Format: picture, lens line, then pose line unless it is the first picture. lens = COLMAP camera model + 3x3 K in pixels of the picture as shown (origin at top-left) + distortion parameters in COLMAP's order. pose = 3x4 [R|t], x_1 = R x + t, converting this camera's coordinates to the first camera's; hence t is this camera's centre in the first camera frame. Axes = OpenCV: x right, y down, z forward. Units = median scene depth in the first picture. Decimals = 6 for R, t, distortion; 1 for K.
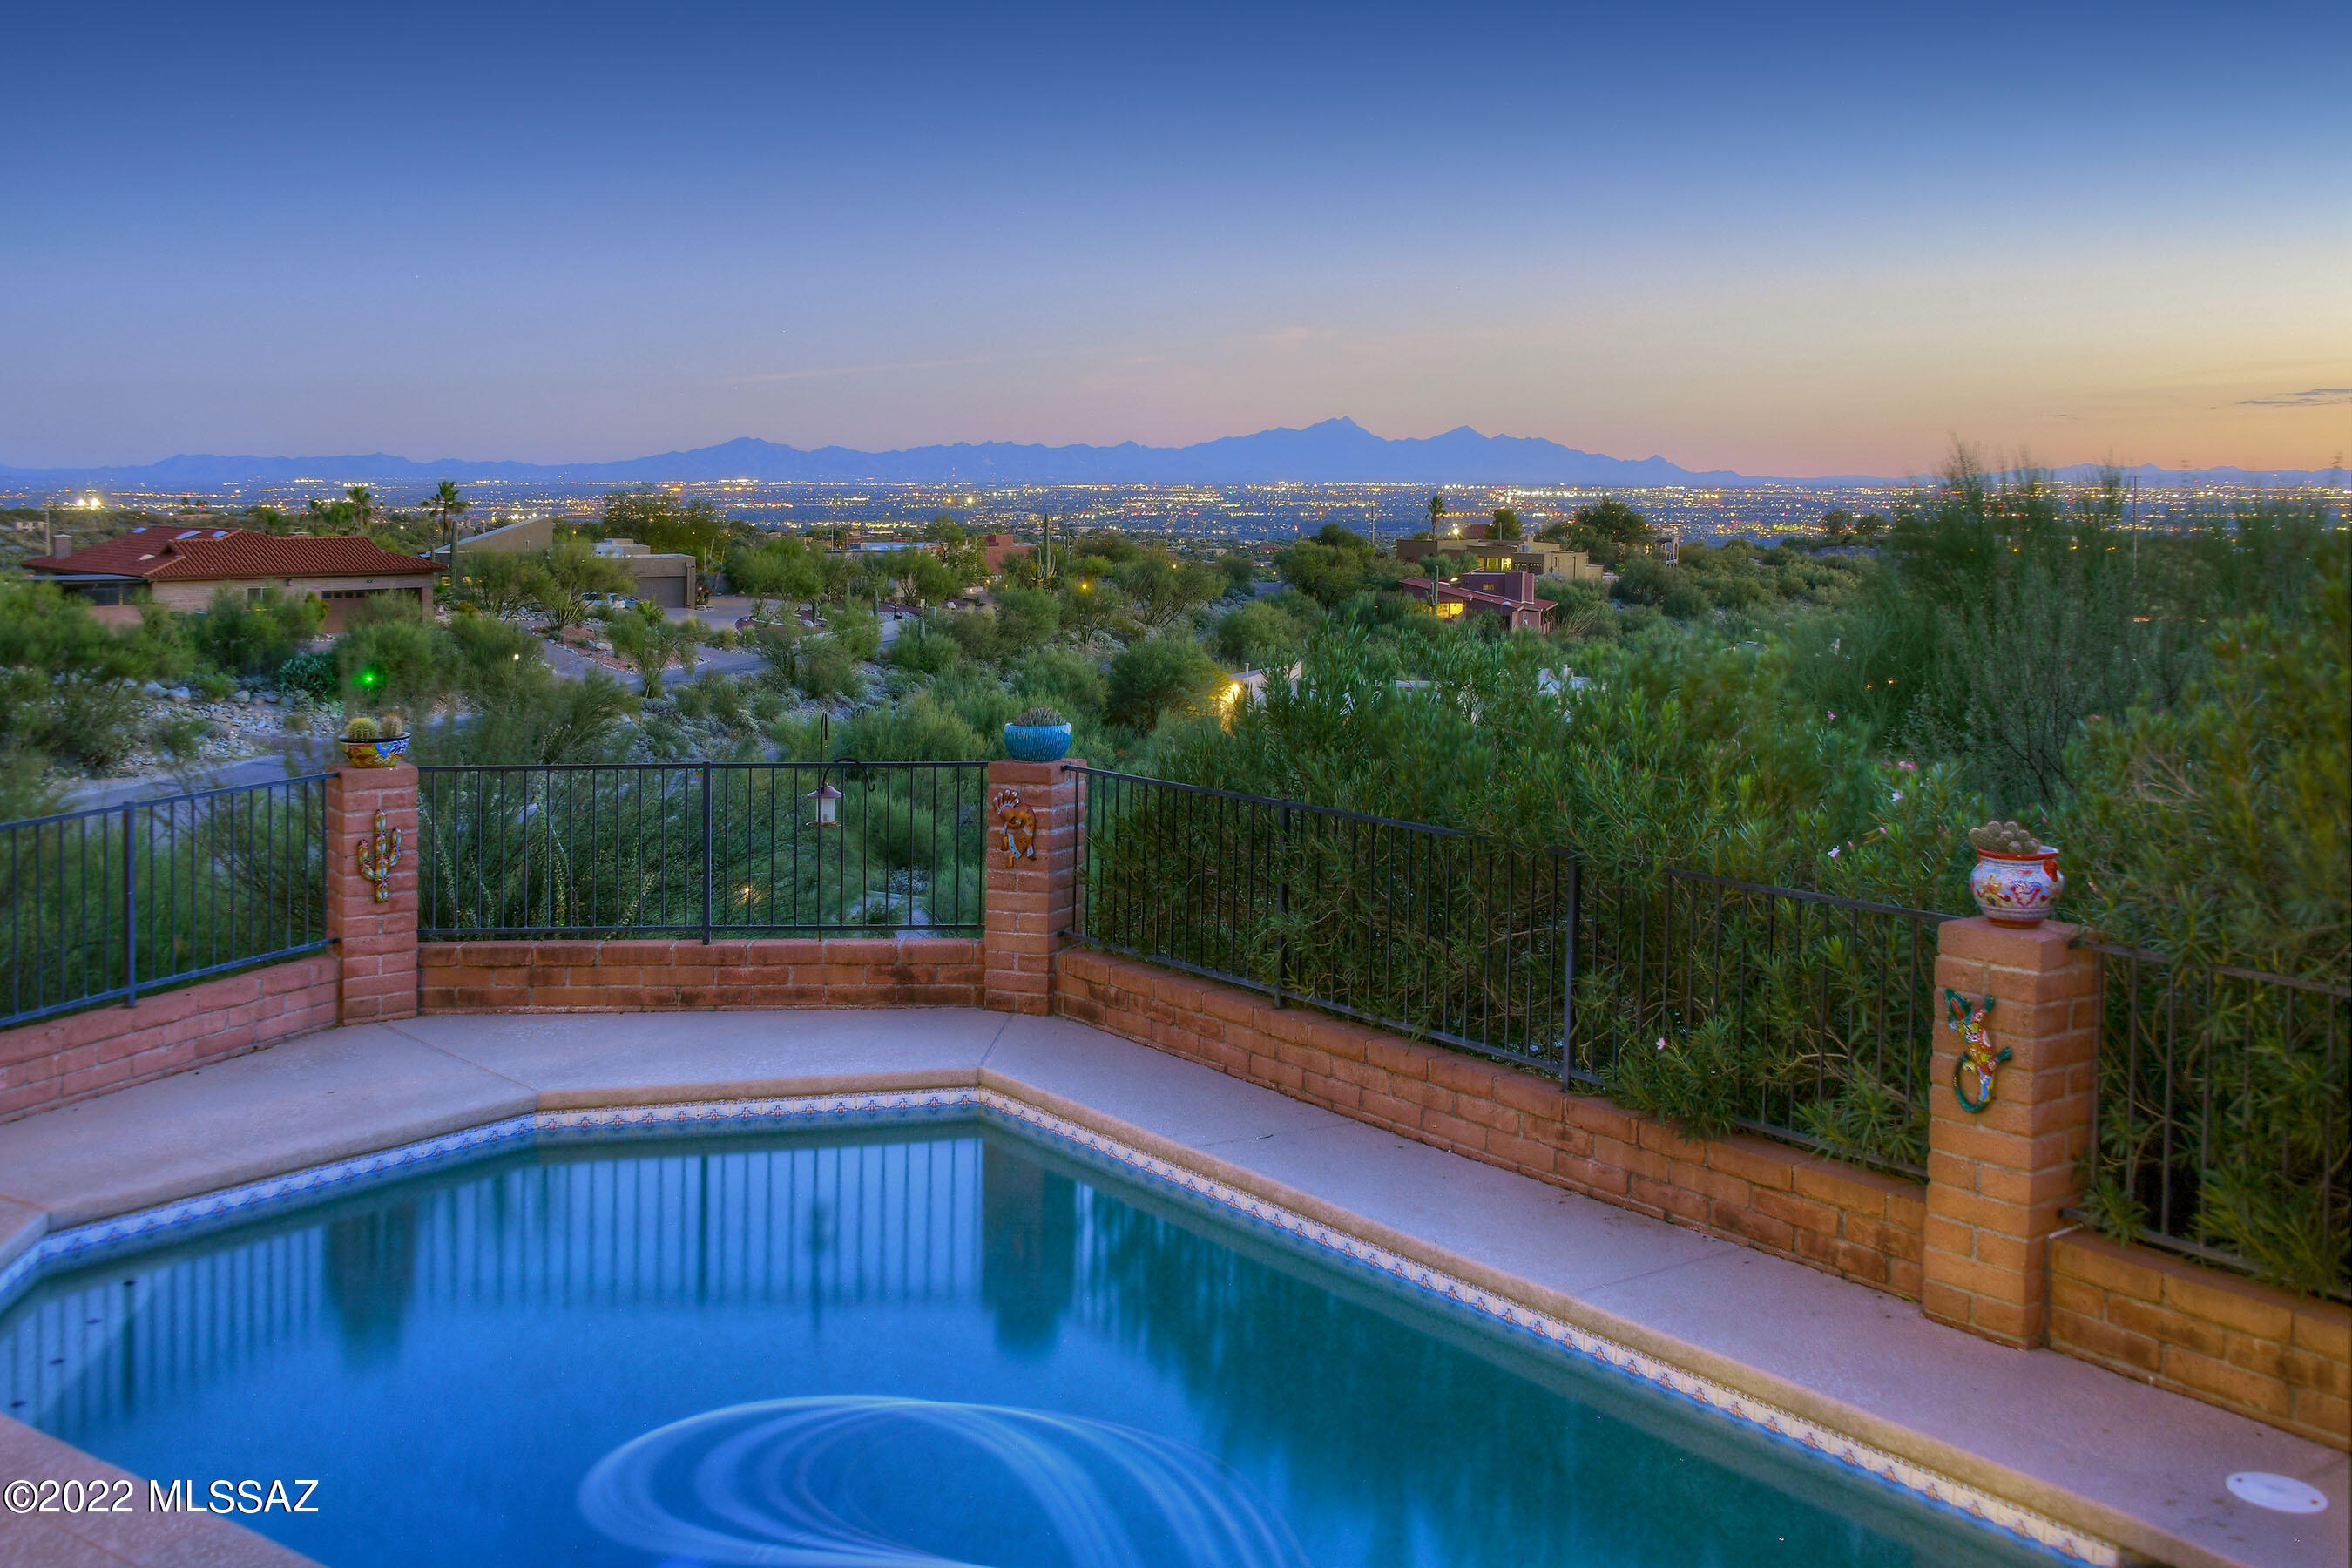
lens RADIAL K [[2804.0, 0, 1165.6], [0, 2804.0, 769.7], [0, 0, 1]] dist [0.070514, 0.000000]
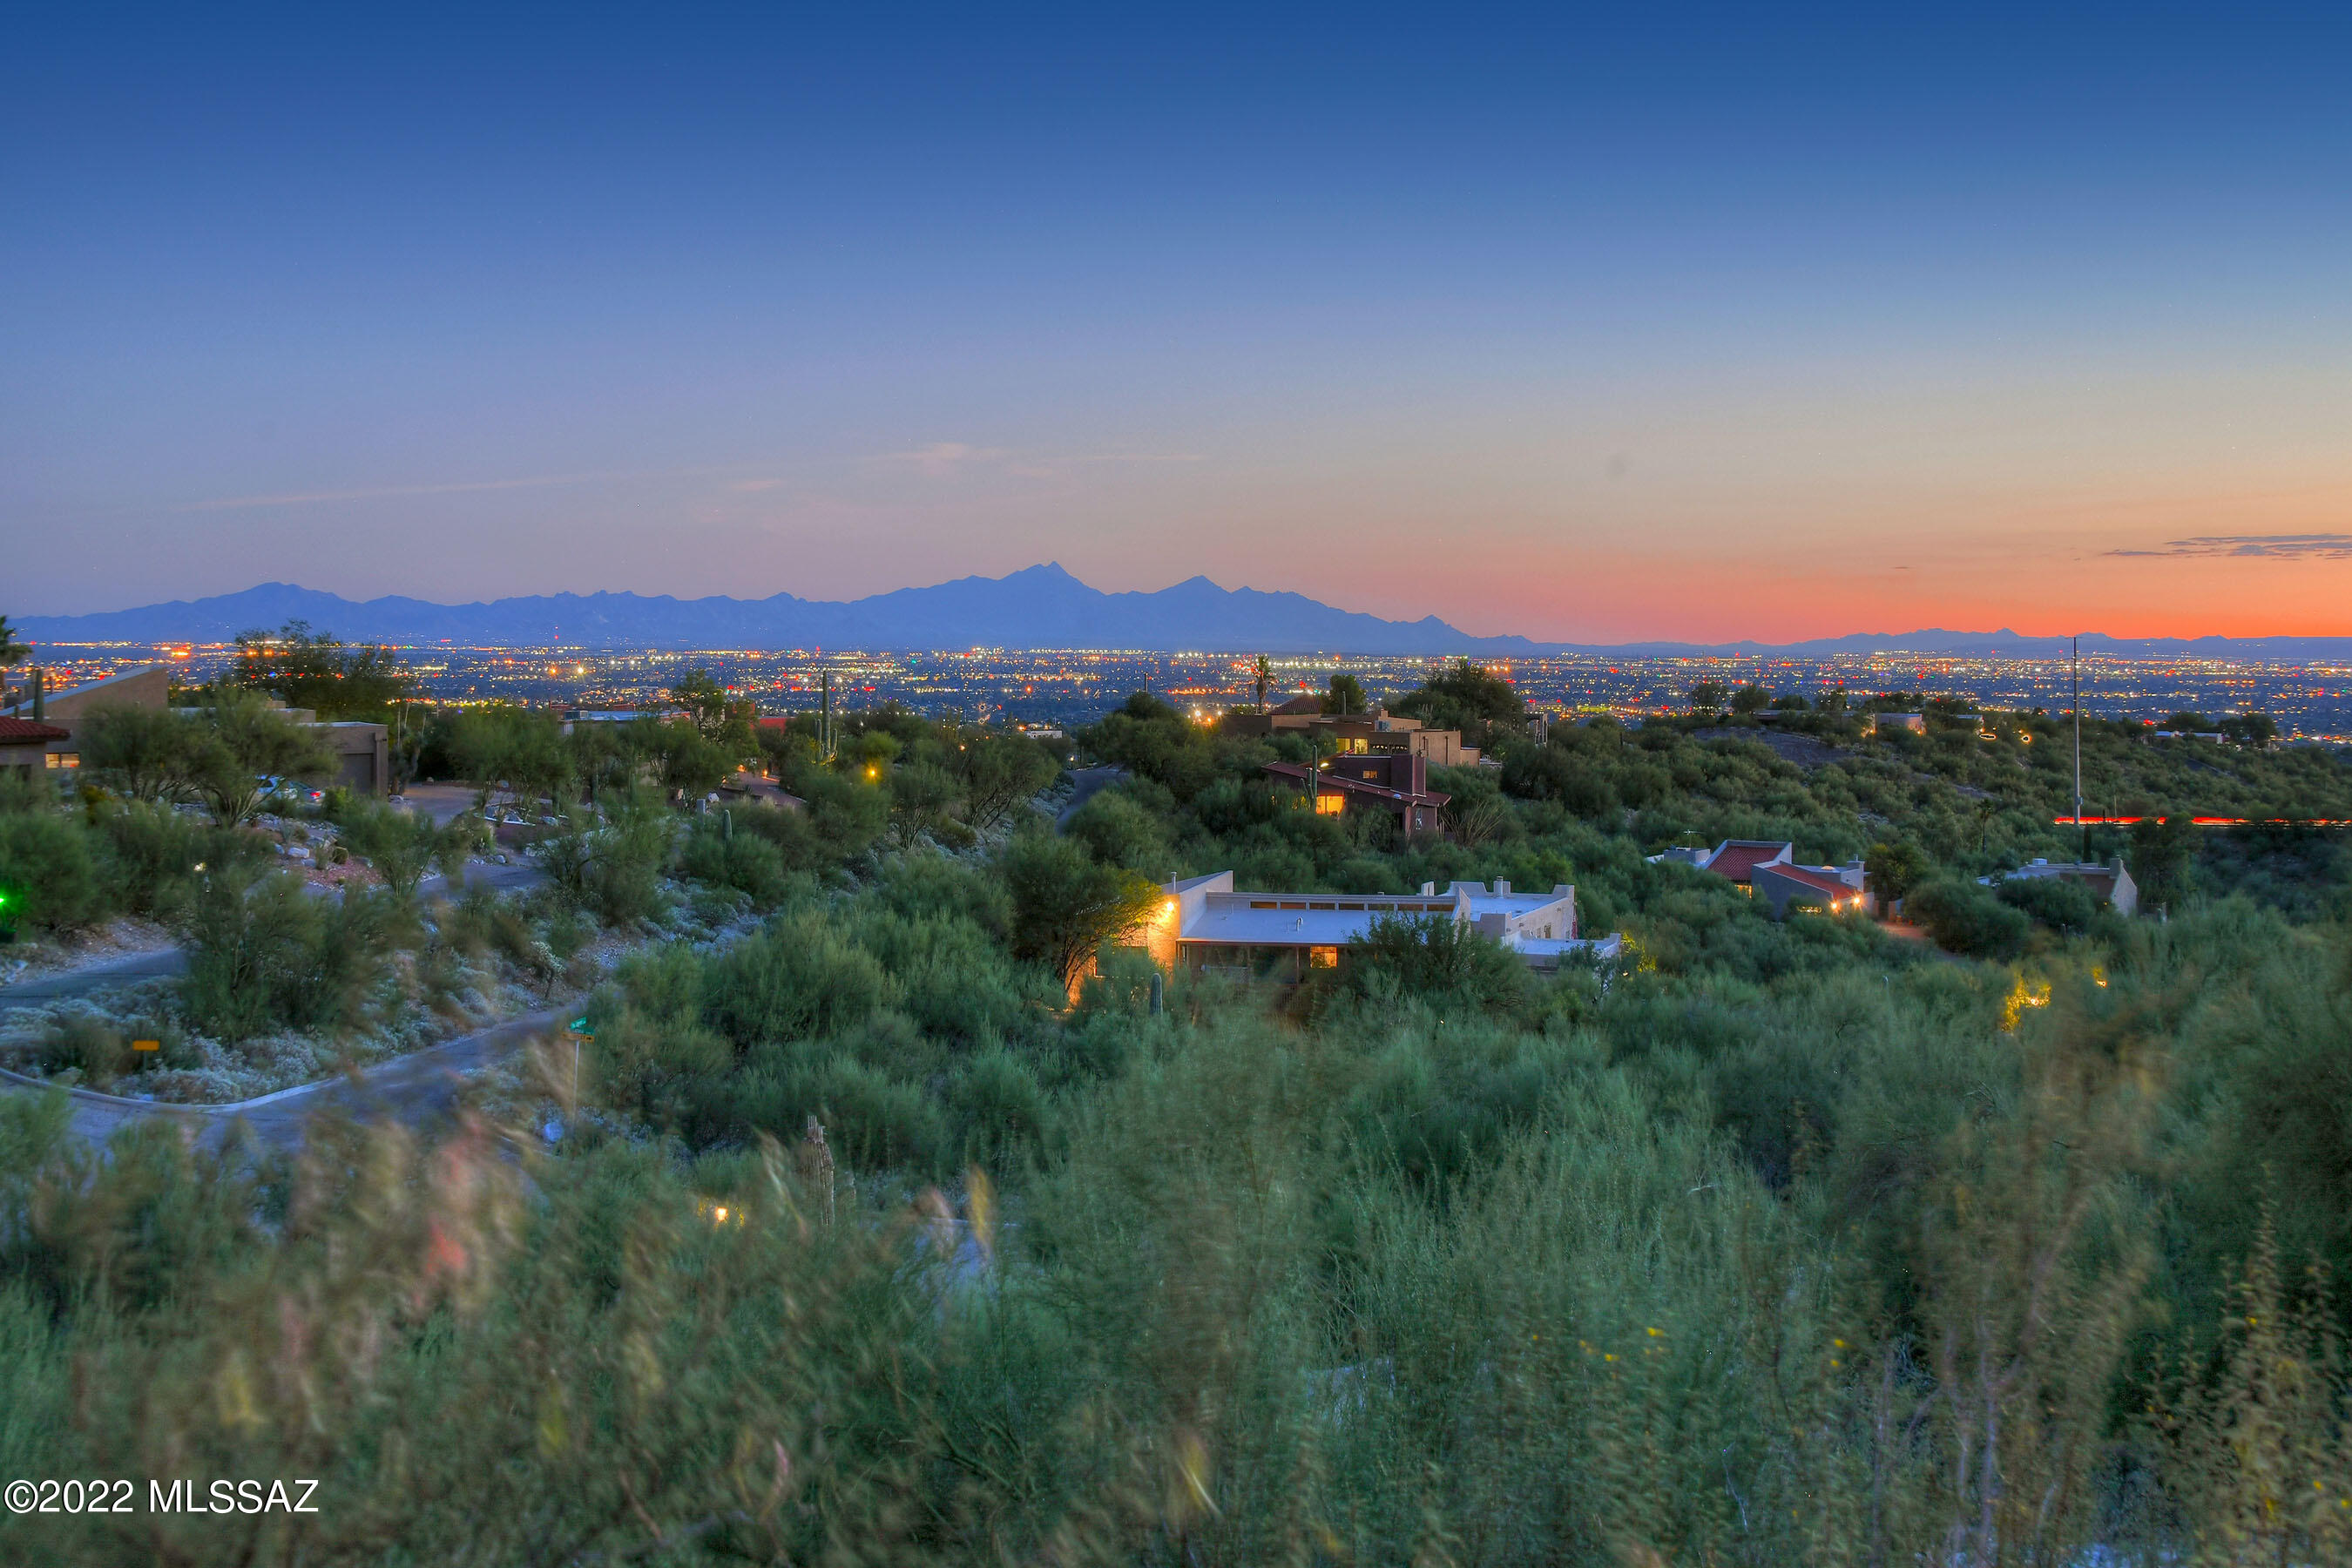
lens RADIAL K [[3725.6, 0, 1186.5], [0, 3725.6, 790.3], [0, 0, 1]] dist [0.265619, 0.000000]
pose [[0.994959, -0.008622, 0.099910, -0.099494], [0.015037, 0.997860, -0.063639, 0.002119], [-0.099148, 0.064820, 0.992959, 0.107653]]
